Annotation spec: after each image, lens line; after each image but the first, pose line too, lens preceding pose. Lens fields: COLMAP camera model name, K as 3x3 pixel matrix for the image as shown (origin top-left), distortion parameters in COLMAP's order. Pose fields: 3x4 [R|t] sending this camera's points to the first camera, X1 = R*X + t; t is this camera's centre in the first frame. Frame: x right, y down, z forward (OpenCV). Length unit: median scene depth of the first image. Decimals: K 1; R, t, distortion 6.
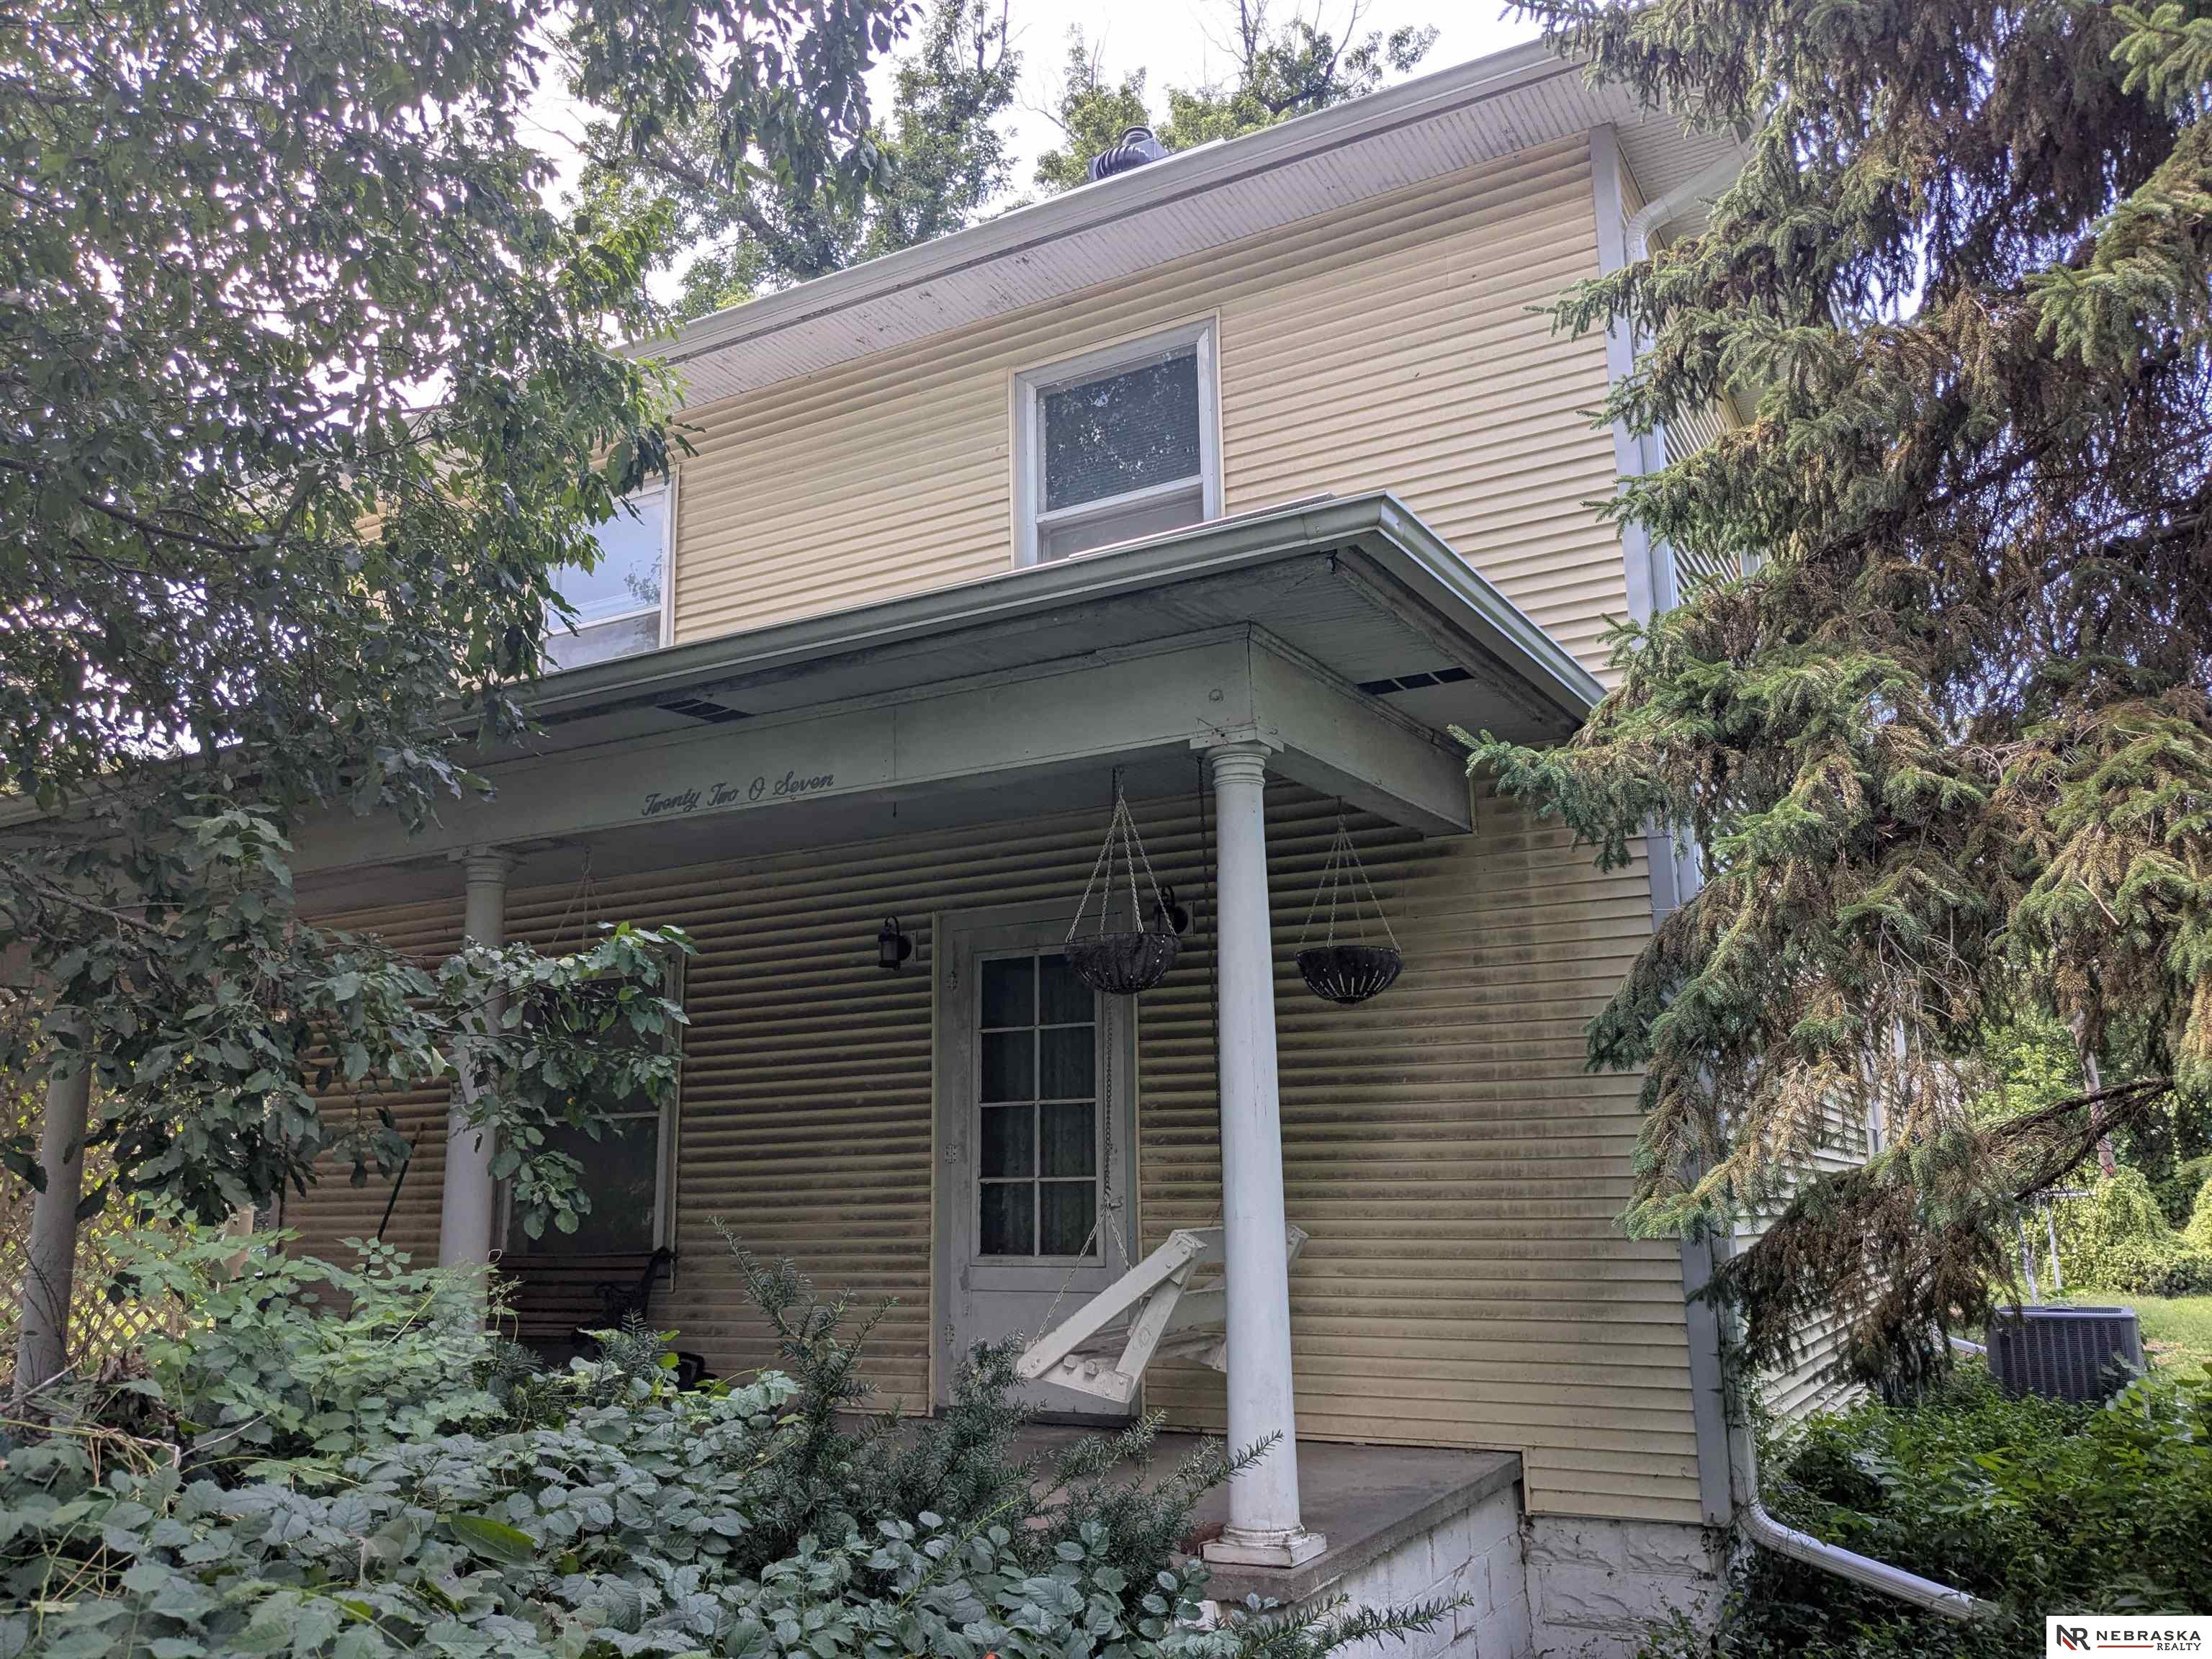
lens RADIAL K [[1755.8, 0, 1108.1], [0, 1755.8, 829.9], [0, 0, 1]] dist [0.005231, 0.000945]
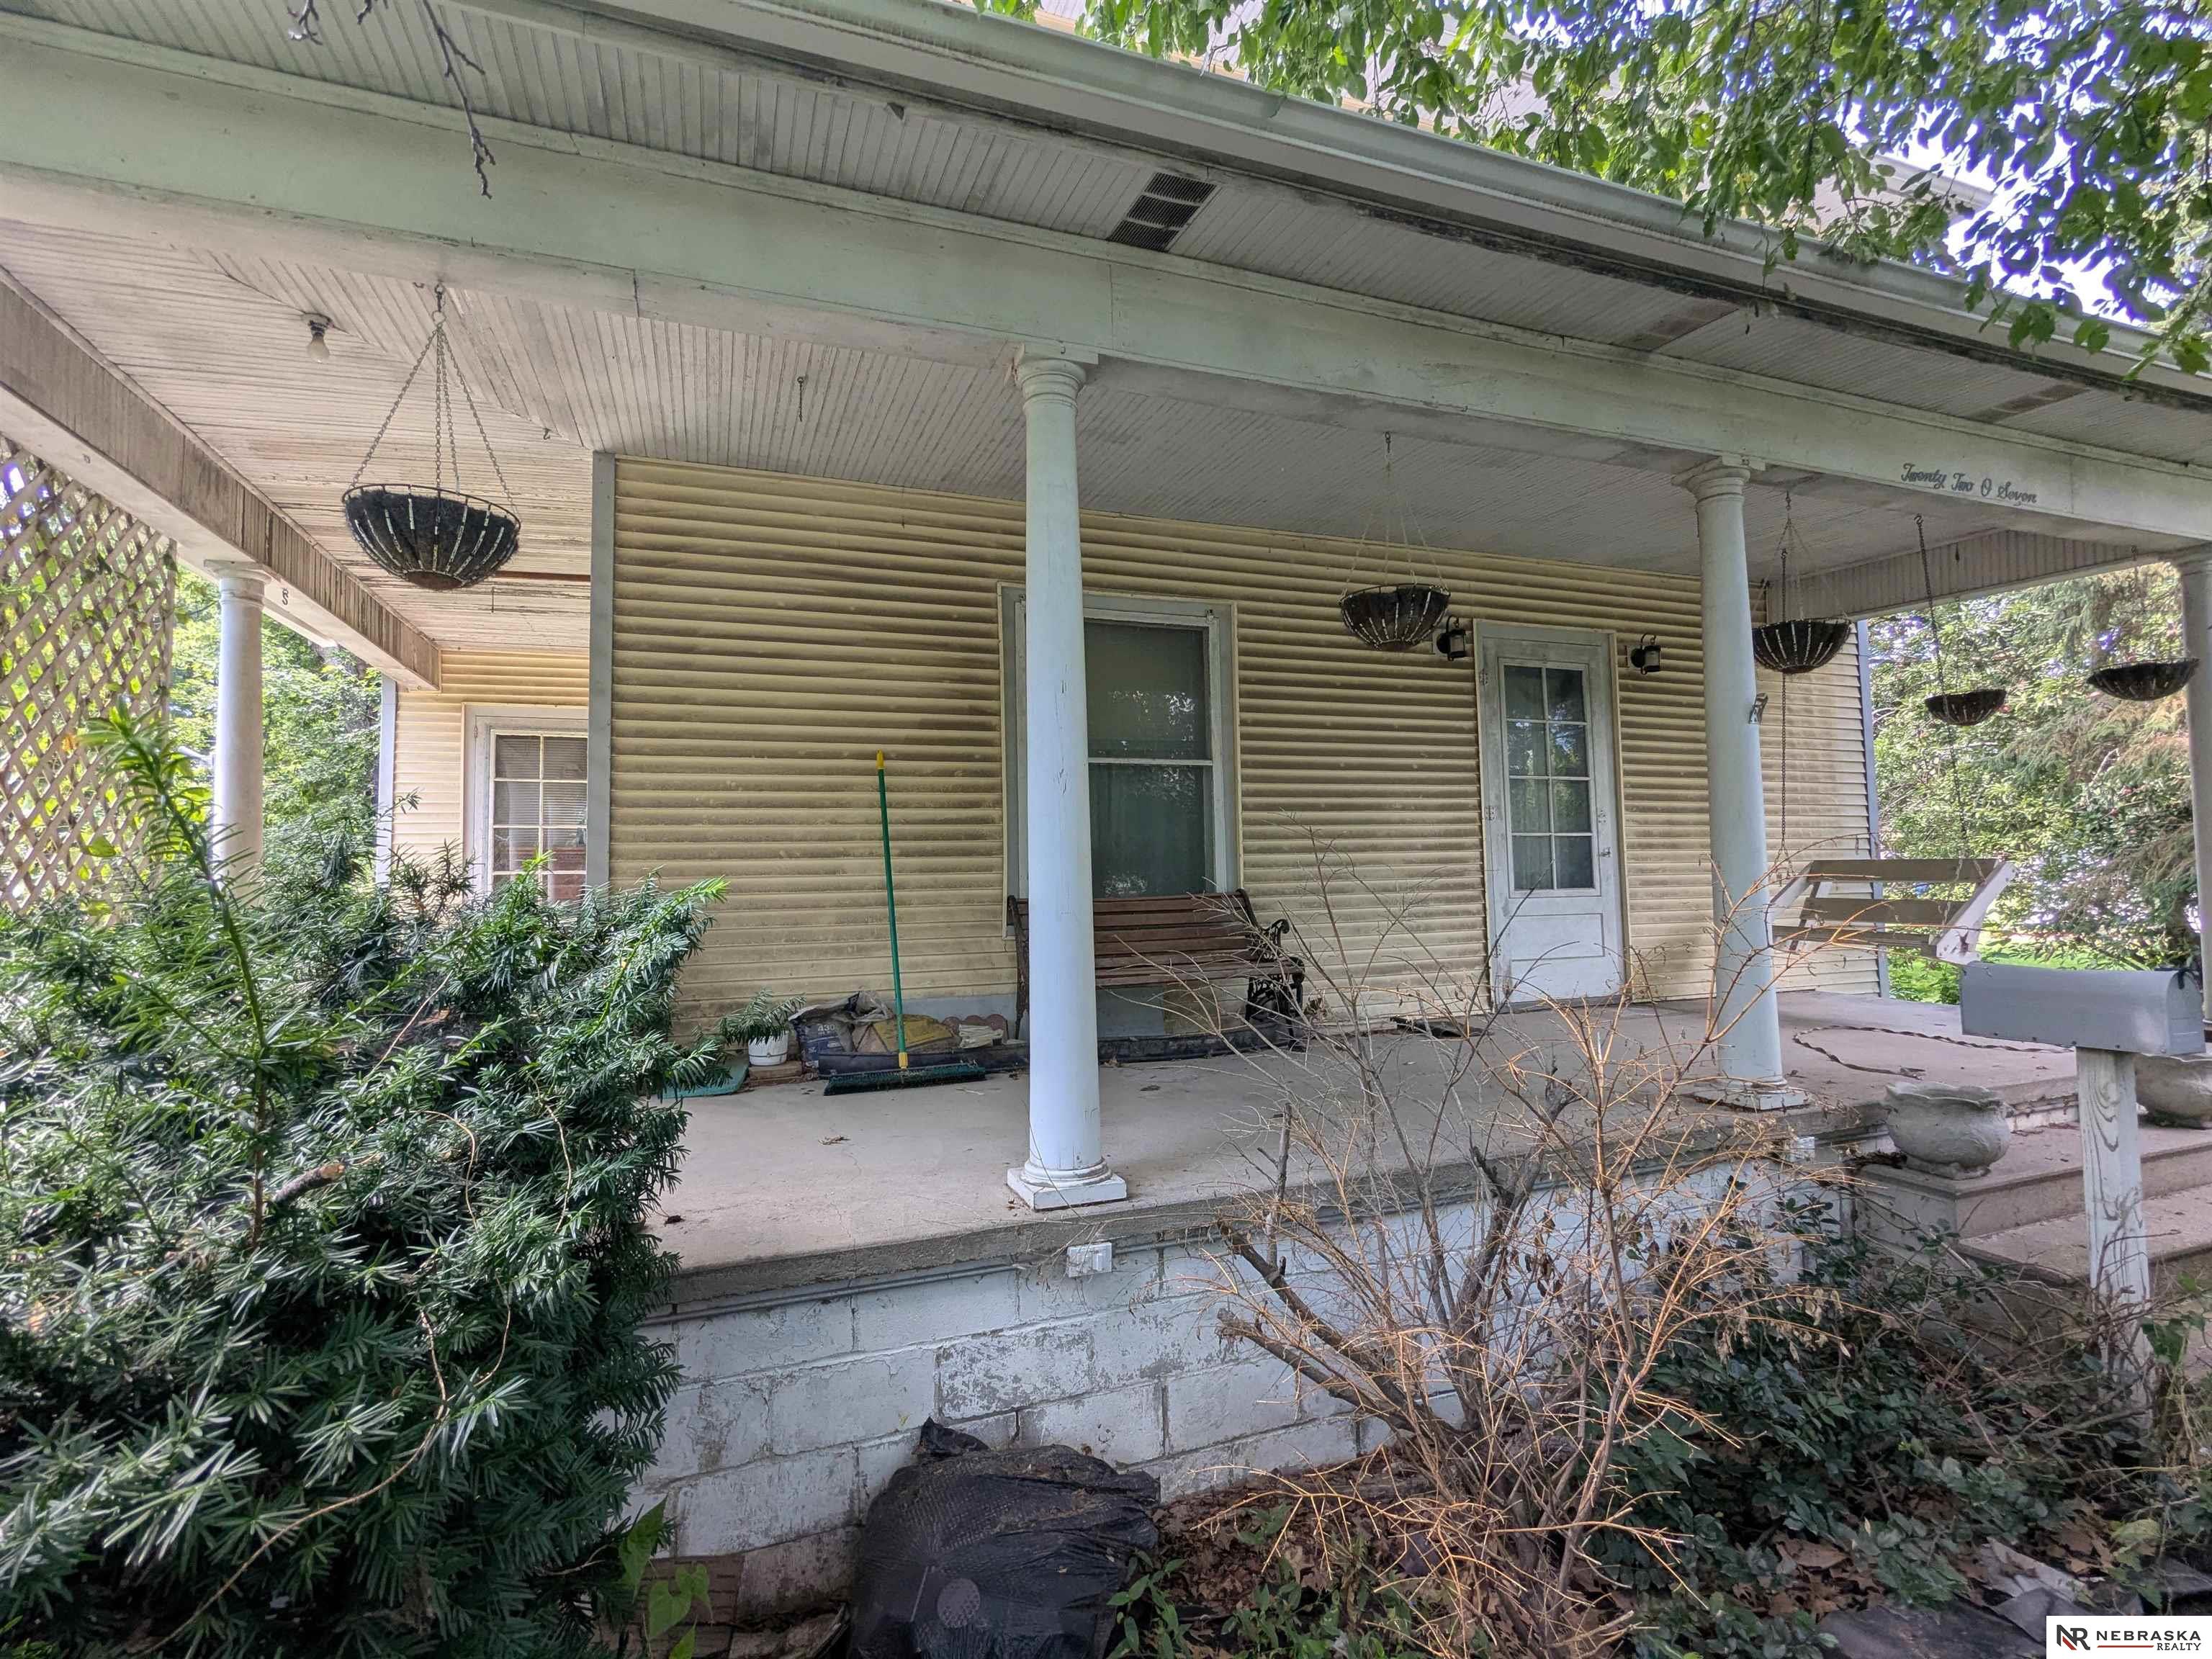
lens RADIAL K [[1051.7, 0, 1103.7], [0, 1051.7, 821.1], [0, 0, 1]] dist [0.021791, 0.000701]
pose [[0.638003, 0.048135, 0.768528, -0.871331], [-0.152012, 0.986277, 0.064421, 0.188014], [-0.754880, -0.157927, 0.636565, 0.742669]]
